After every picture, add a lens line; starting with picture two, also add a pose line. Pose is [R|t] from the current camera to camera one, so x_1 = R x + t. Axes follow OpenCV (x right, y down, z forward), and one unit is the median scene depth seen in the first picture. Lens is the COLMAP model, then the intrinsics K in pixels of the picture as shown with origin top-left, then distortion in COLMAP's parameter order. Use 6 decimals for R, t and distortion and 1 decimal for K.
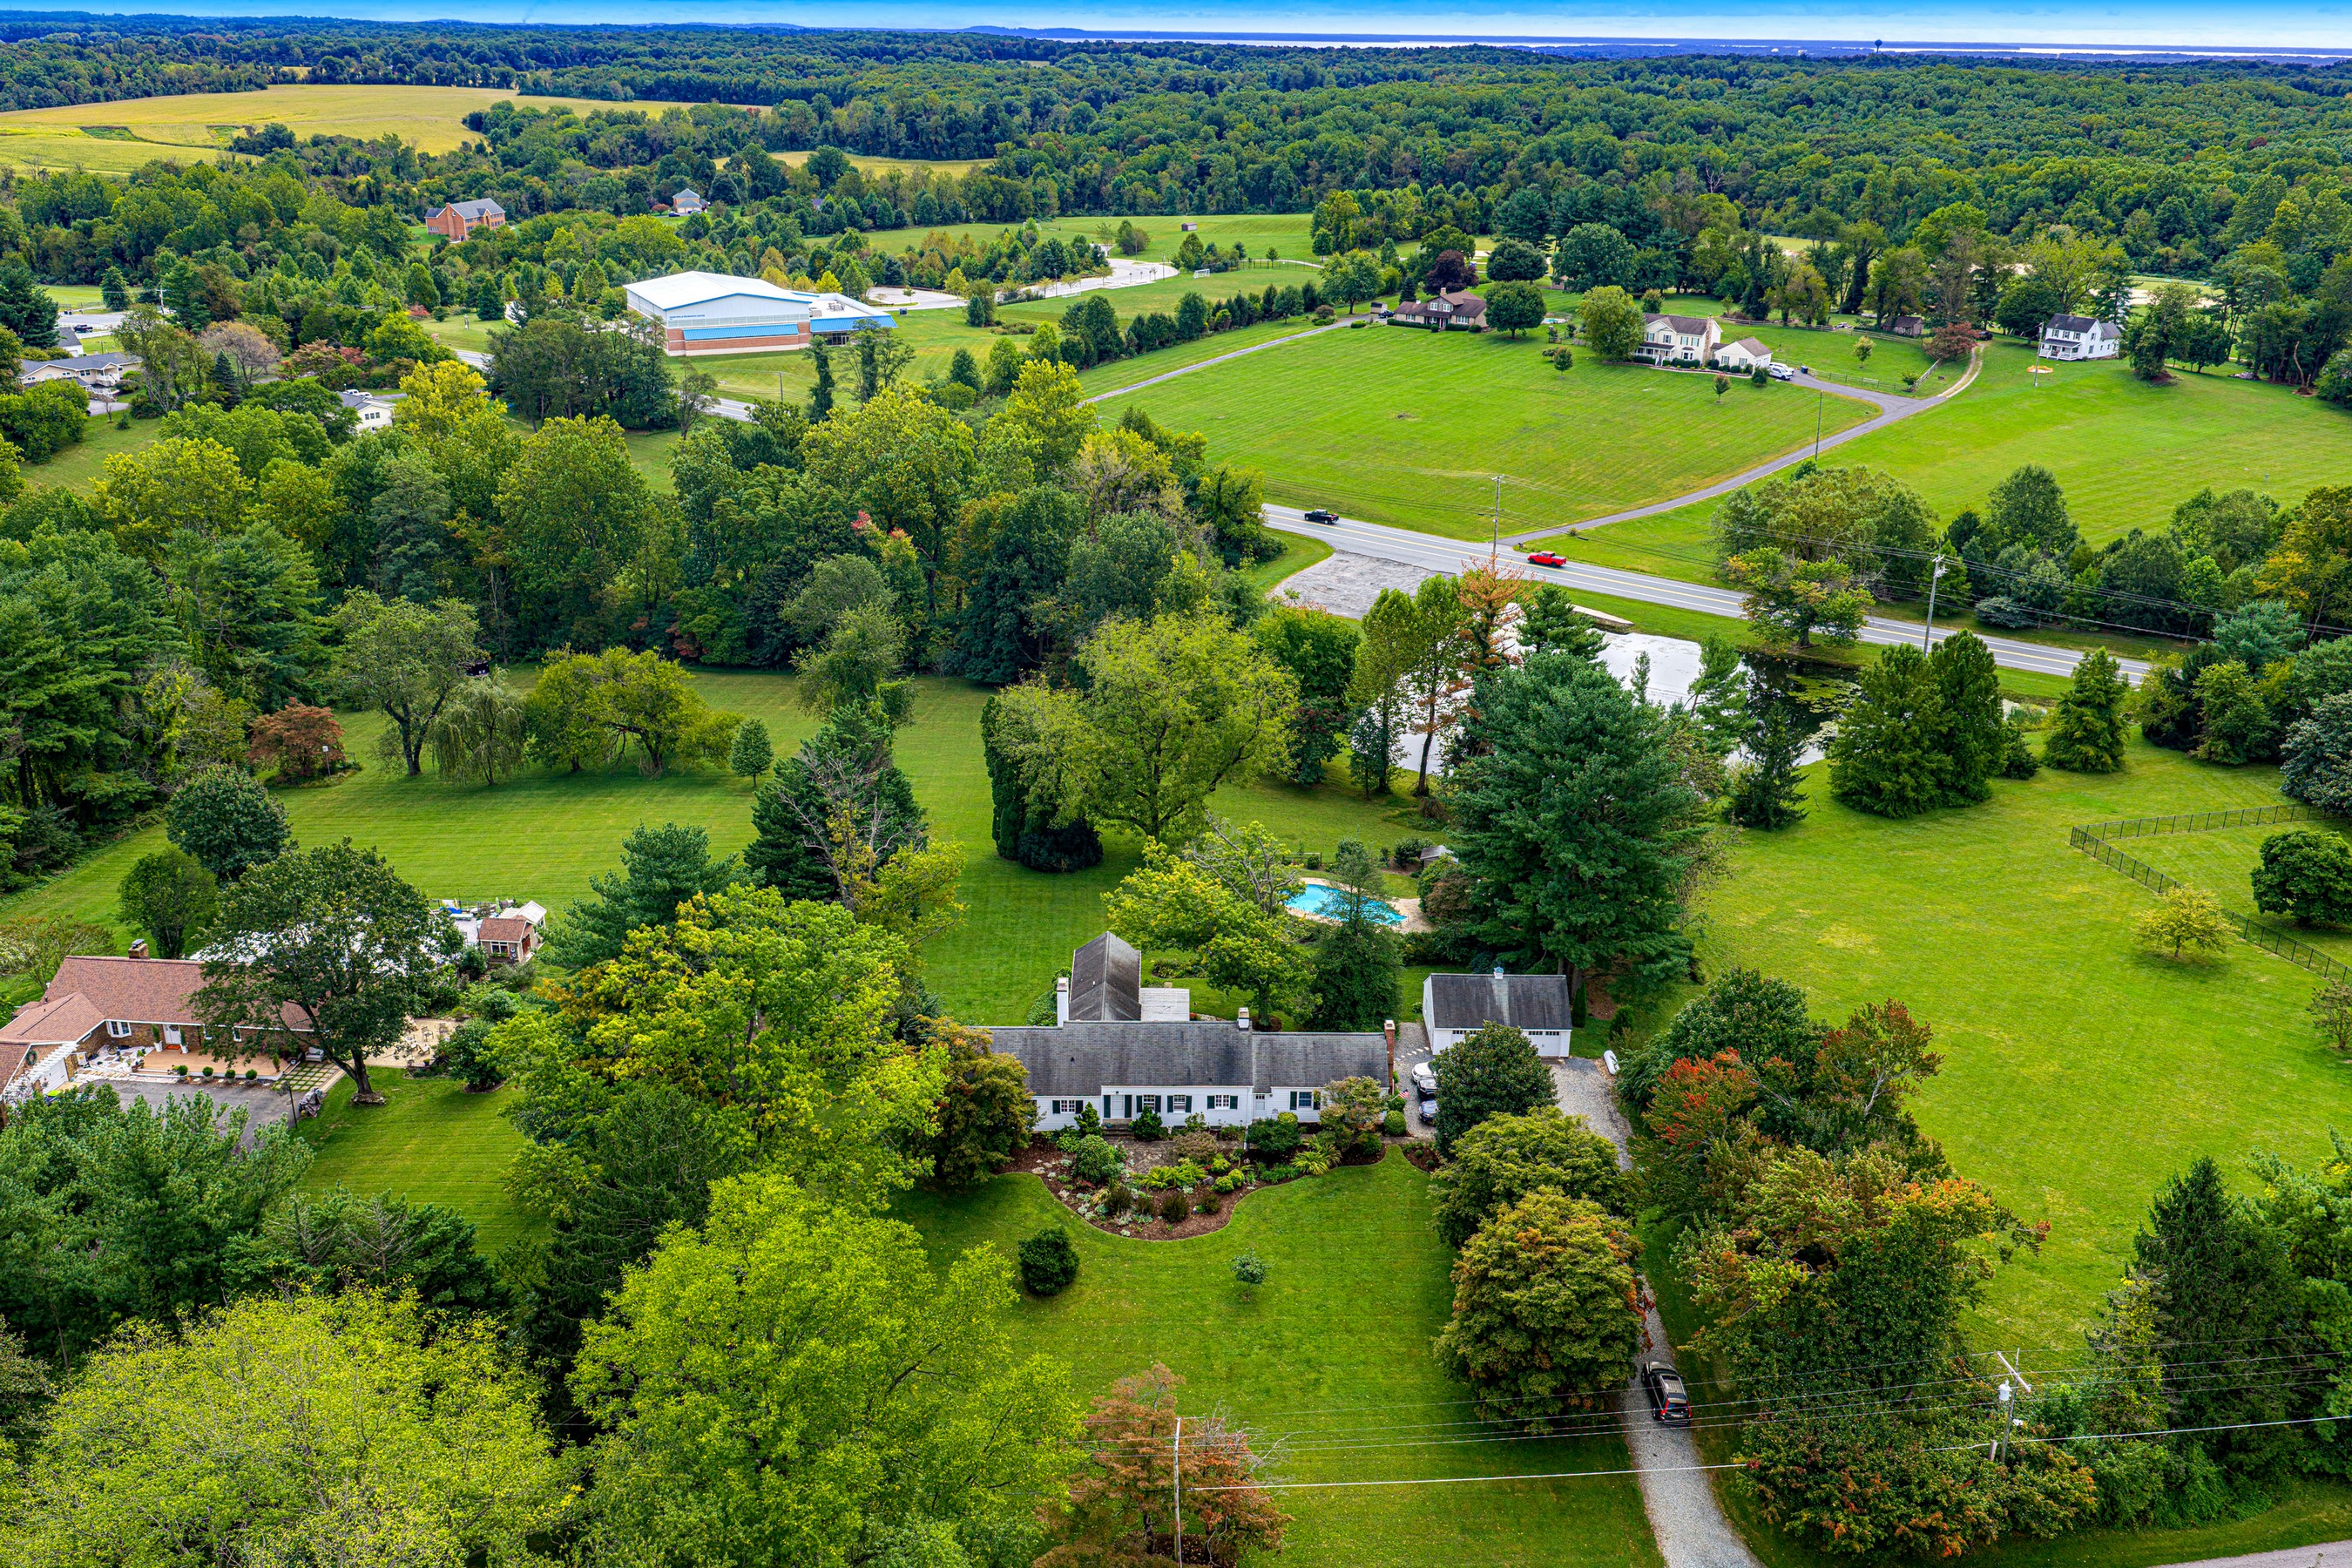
lens RADIAL K [[2008.7, 0, 1176.0], [0, 2008.7, 784.0], [0, 0, 1]] dist [0.025285, -0.022036]
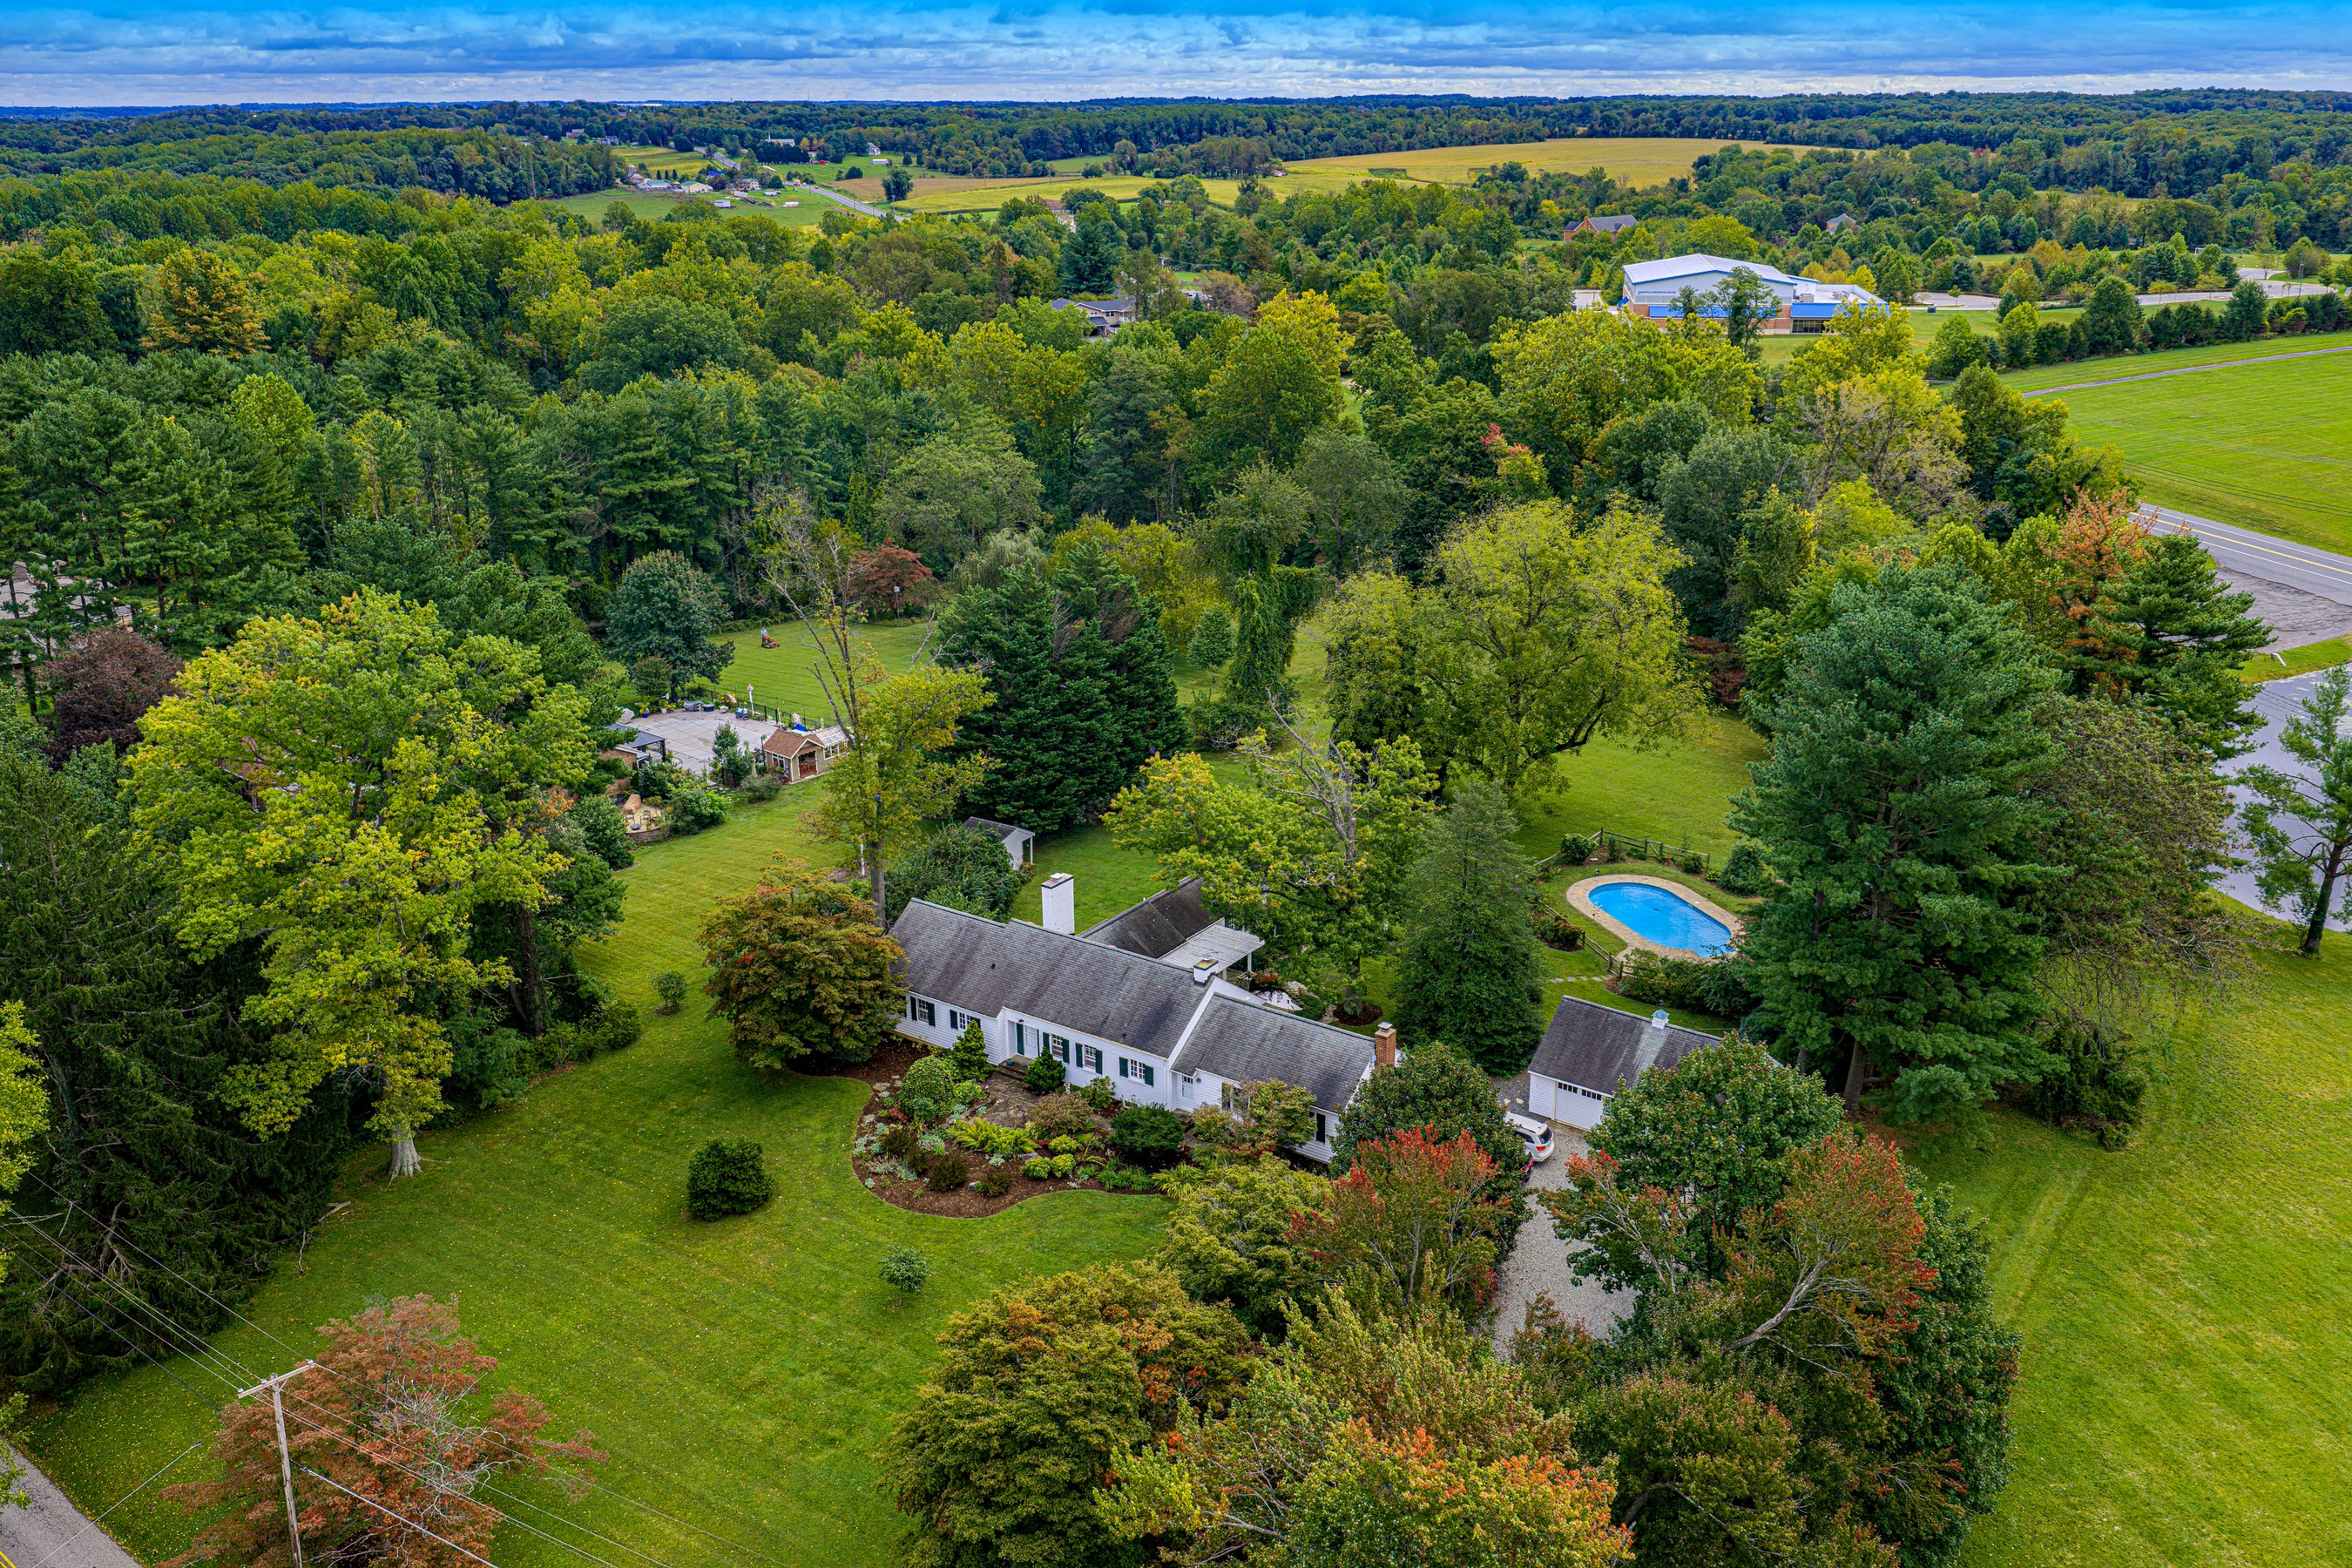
lens RADIAL K [[1946.1, 0, 1176.0], [0, 1946.1, 784.0], [0, 0, 1]] dist [0.012748, -0.014136]
pose [[0.812969, 0.178627, -0.554232, 0.273529], [-0.193611, 0.980555, 0.032034, 0.021949], [0.549178, 0.081262, 0.831745, 0.285240]]
